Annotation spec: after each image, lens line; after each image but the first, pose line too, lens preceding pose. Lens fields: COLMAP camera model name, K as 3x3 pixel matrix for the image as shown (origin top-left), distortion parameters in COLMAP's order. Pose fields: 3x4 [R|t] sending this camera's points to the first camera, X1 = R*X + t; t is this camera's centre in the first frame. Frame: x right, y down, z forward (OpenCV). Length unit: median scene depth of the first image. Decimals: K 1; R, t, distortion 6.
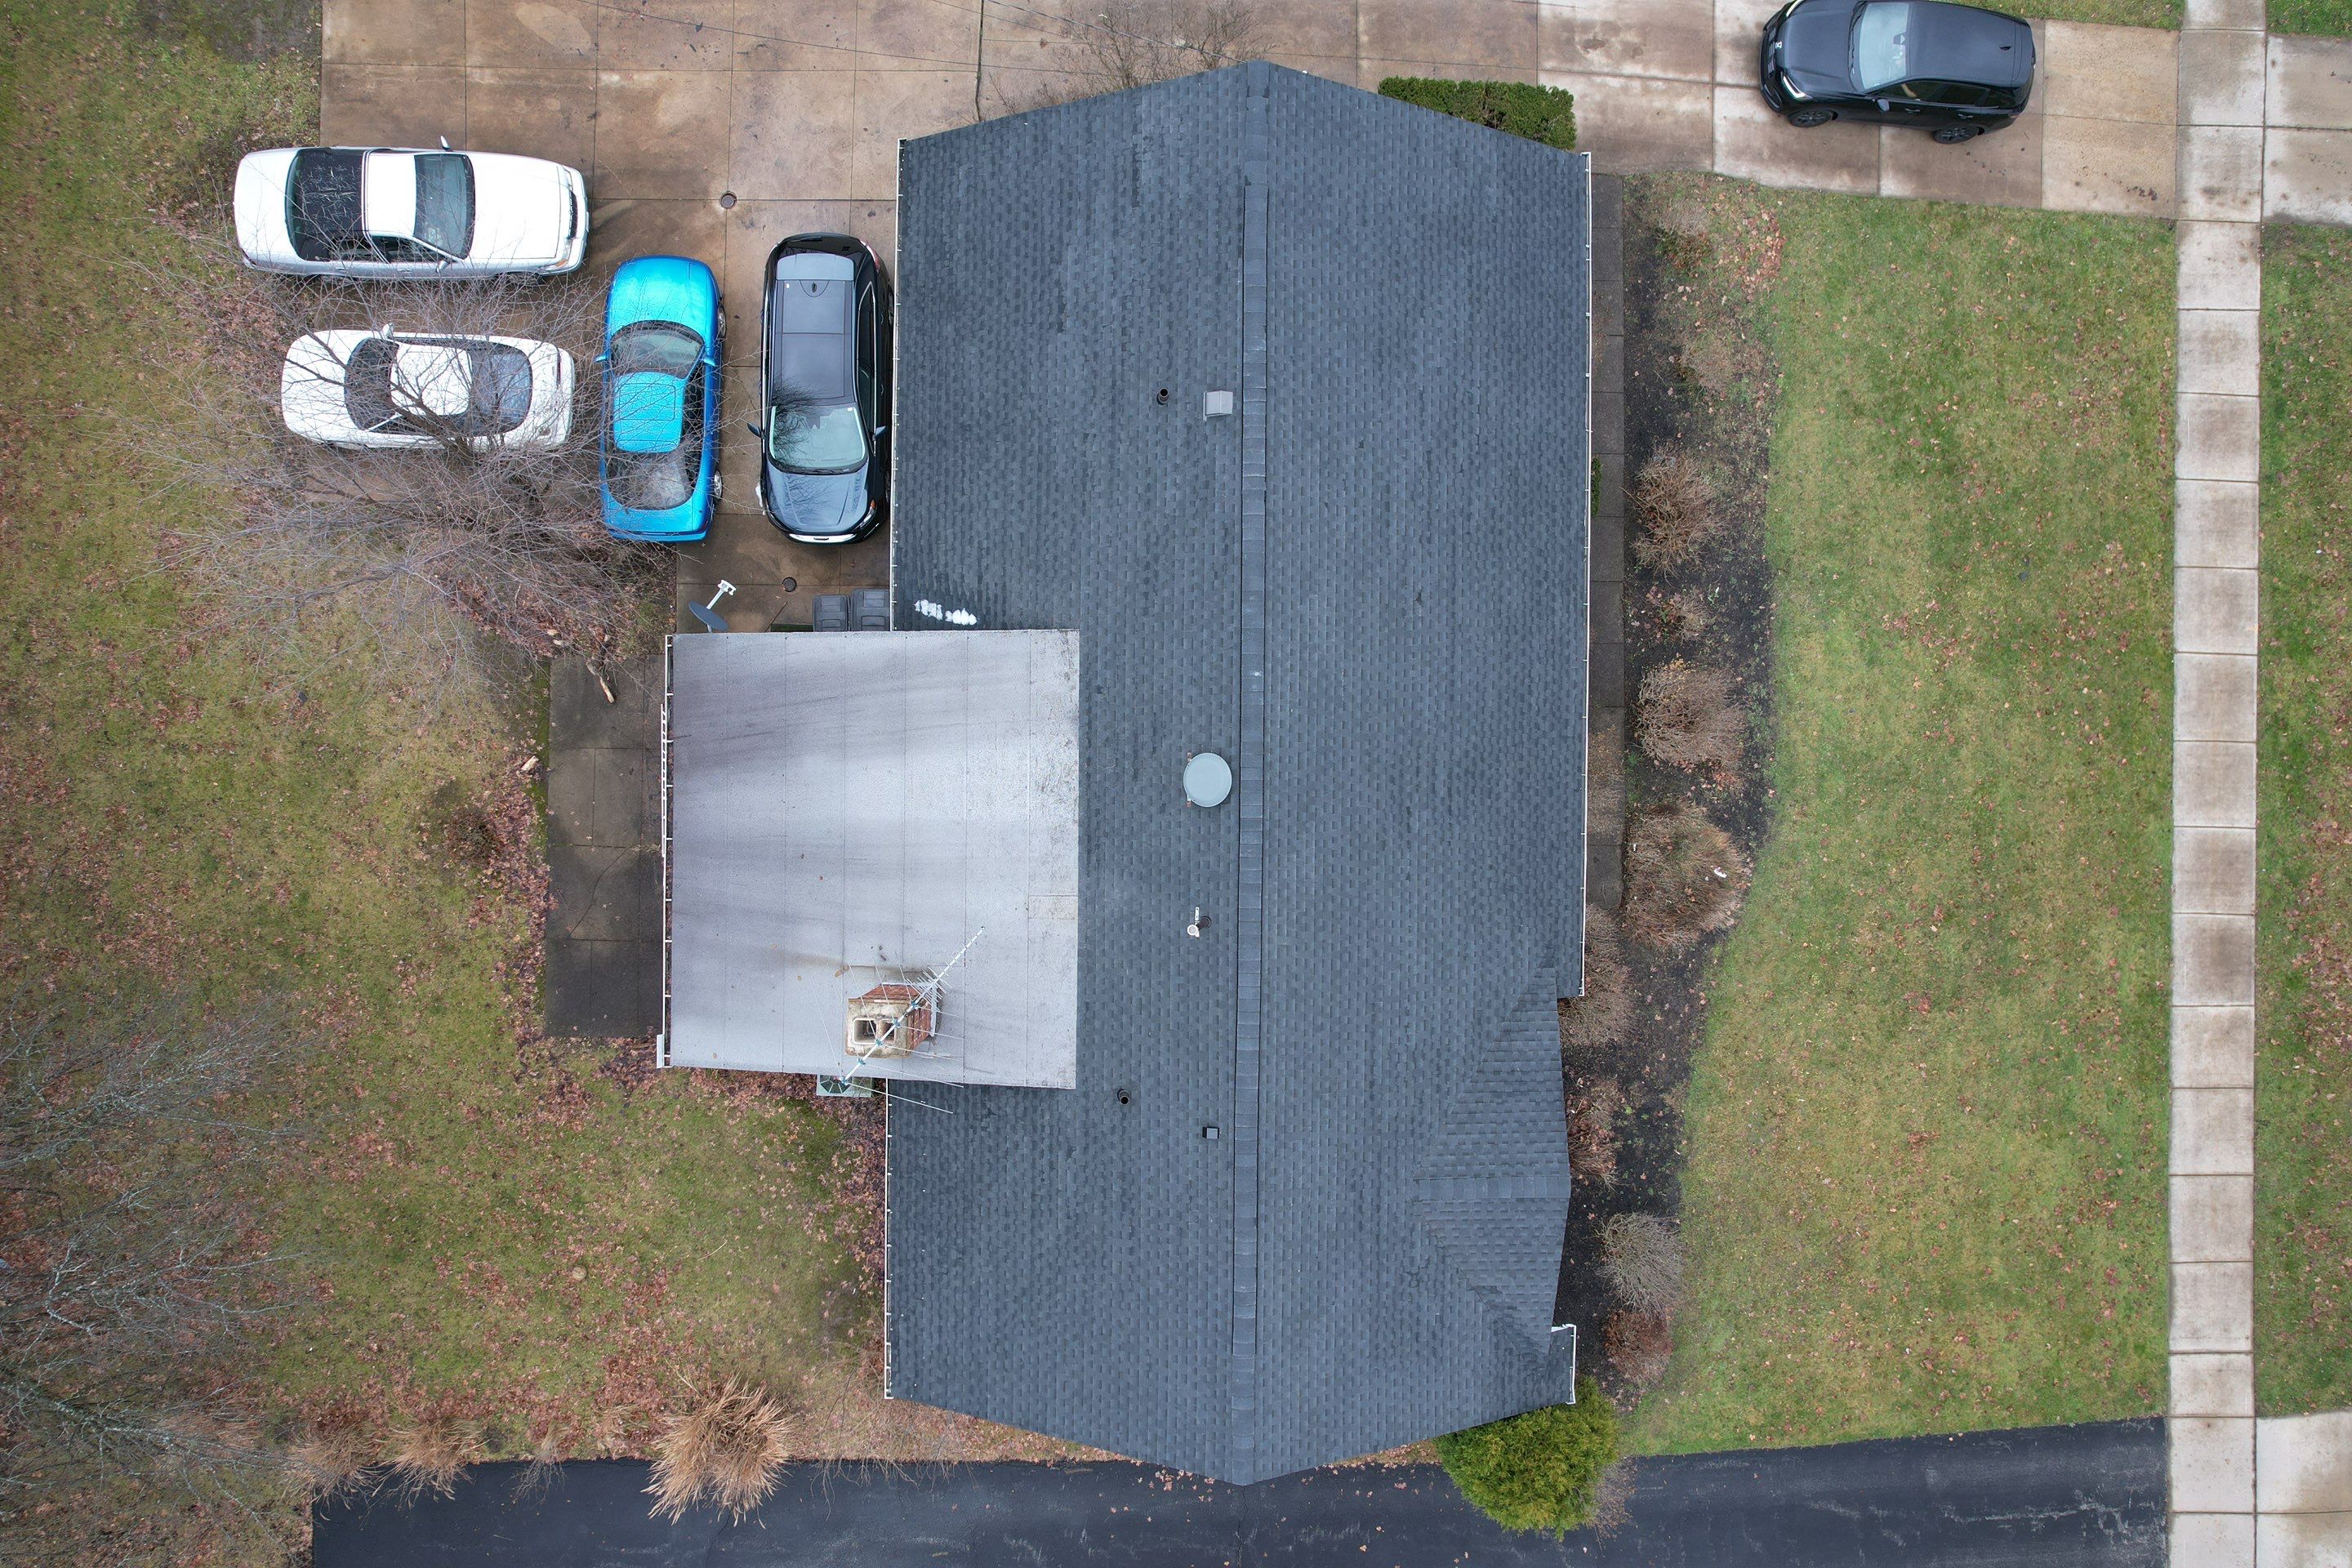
lens RADIAL K [[1511.9, 0, 1174.0], [0, 1511.9, 793.9], [0, 0, 1]] dist [-0.085079, 0.076257]
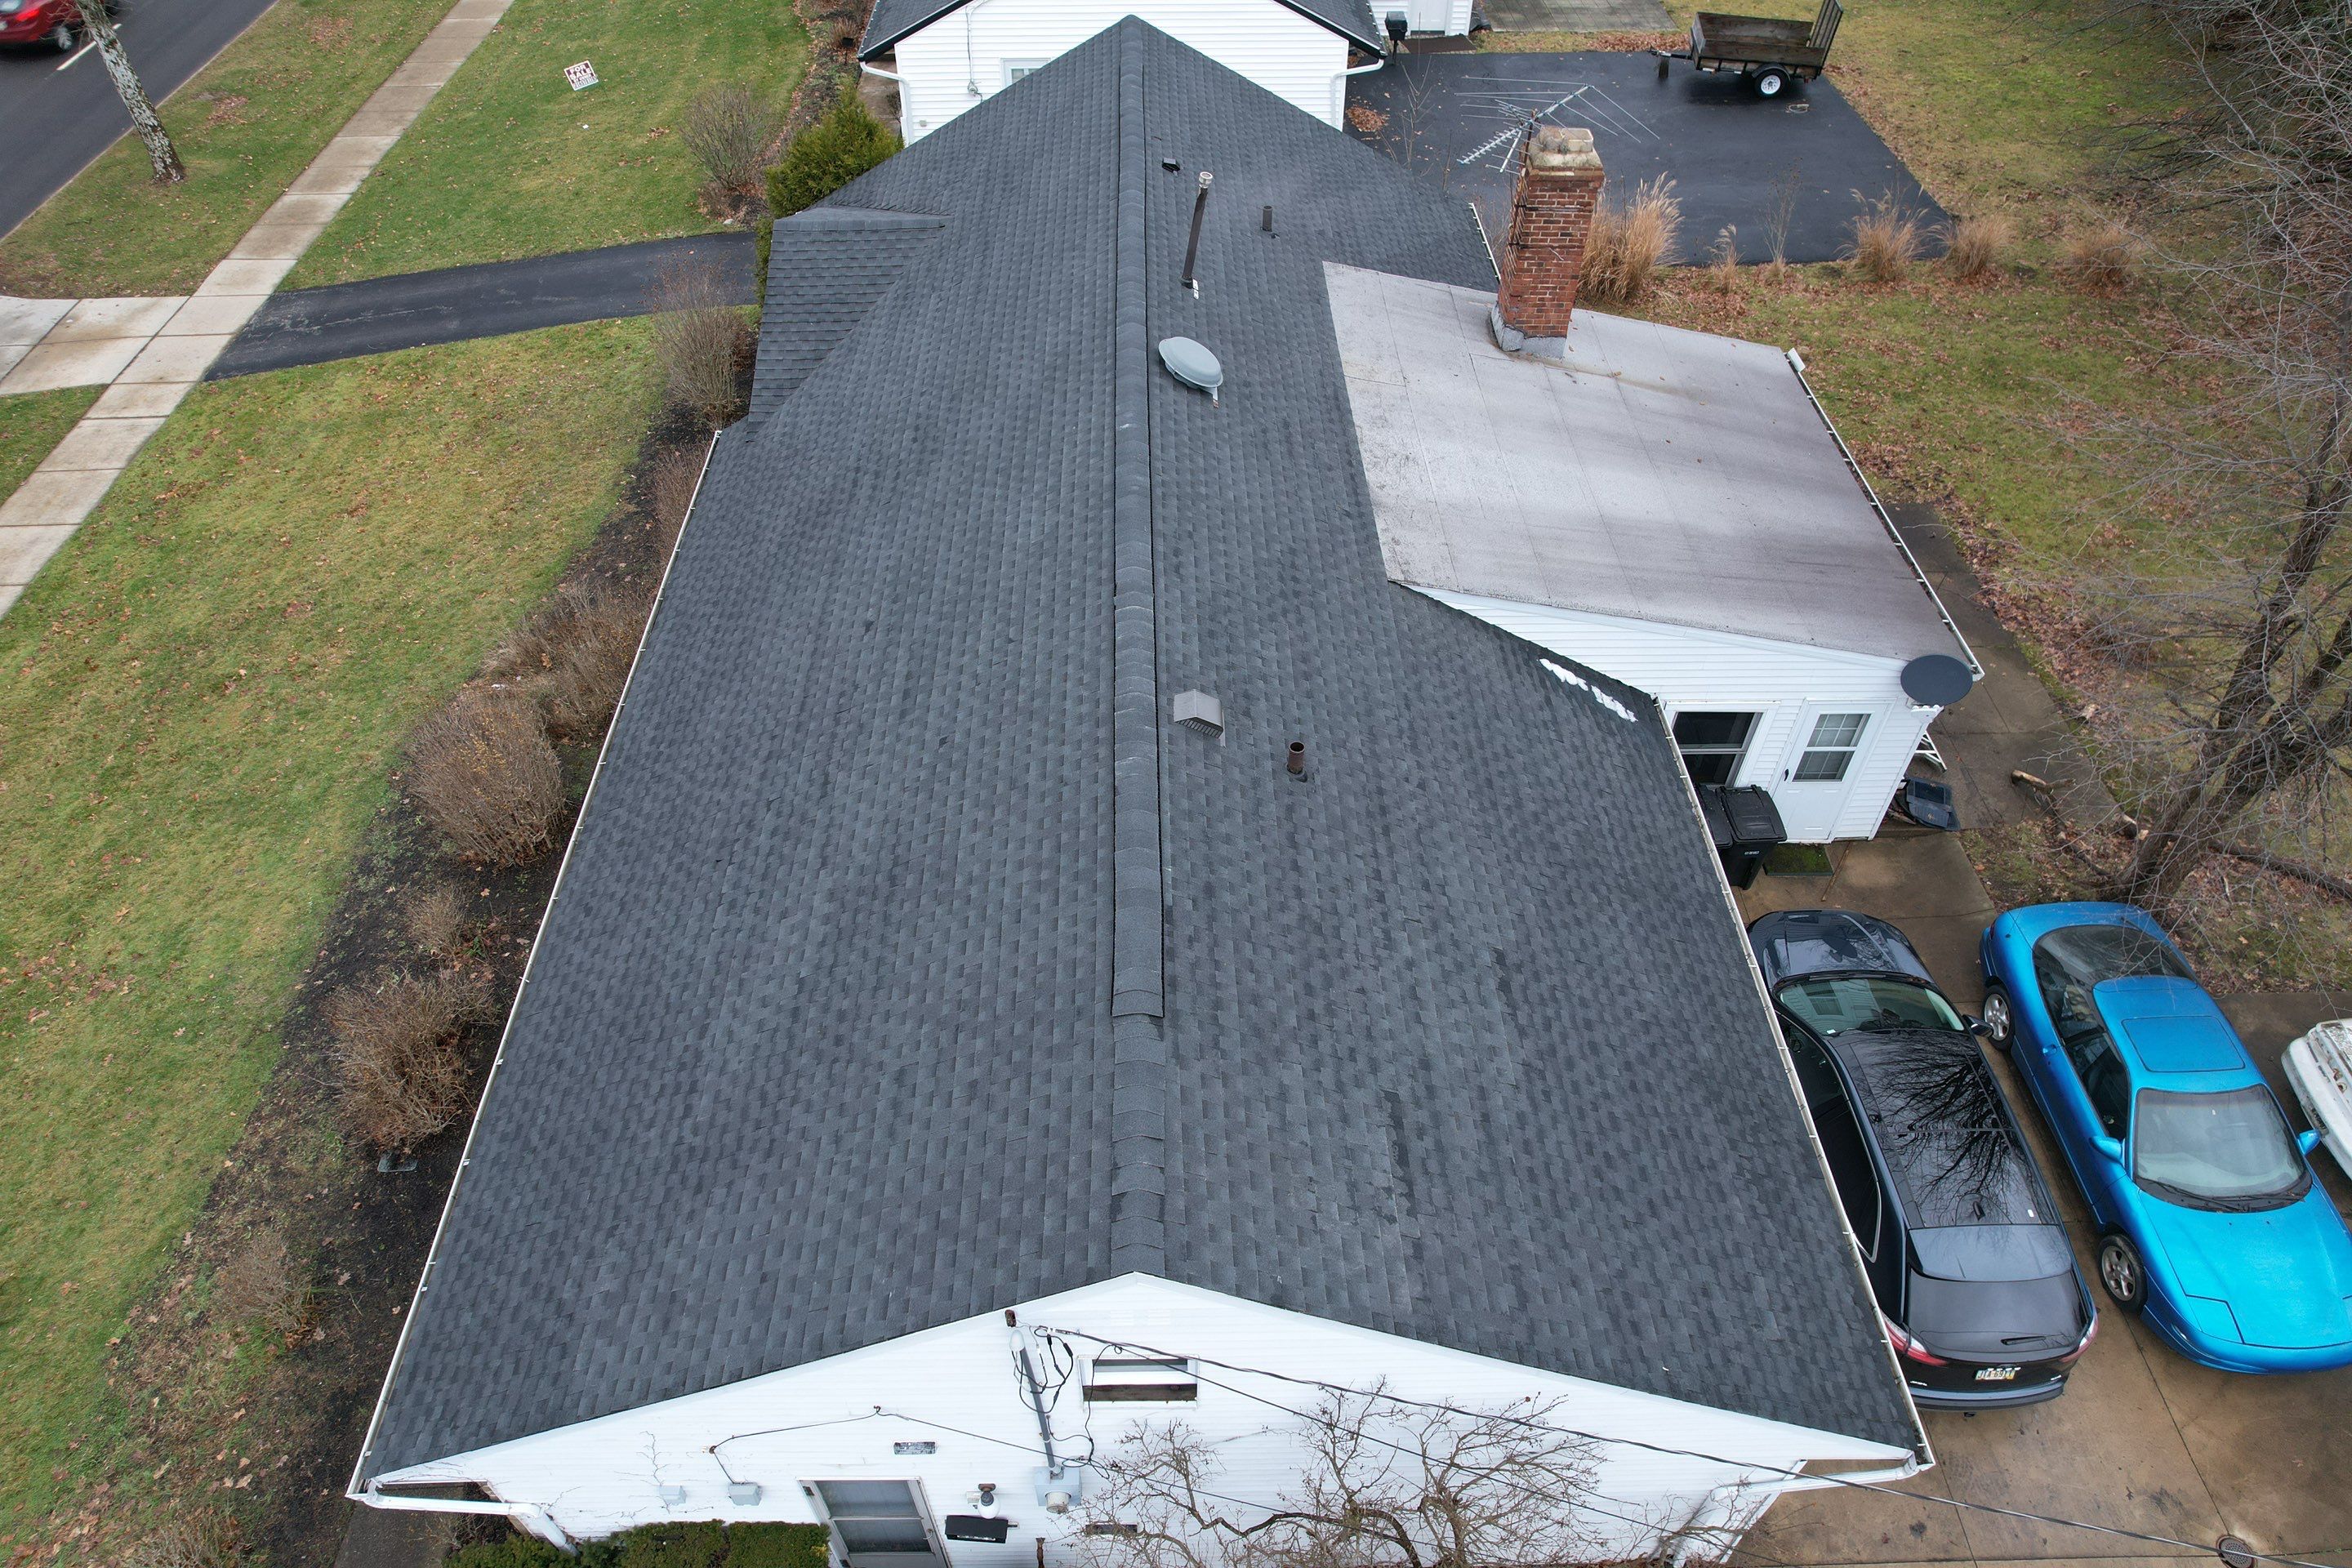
lens RADIAL K [[1511.9, 0, 1172.3], [0, 1511.9, 789.2], [0, 0, 1]] dist [-0.085079, 0.076257]
pose [[-0.999430, 0.015947, -0.029767, 0.046368], [-0.032196, -0.715950, 0.697409, -0.549155], [-0.010190, 0.697969, 0.716055, 0.508380]]
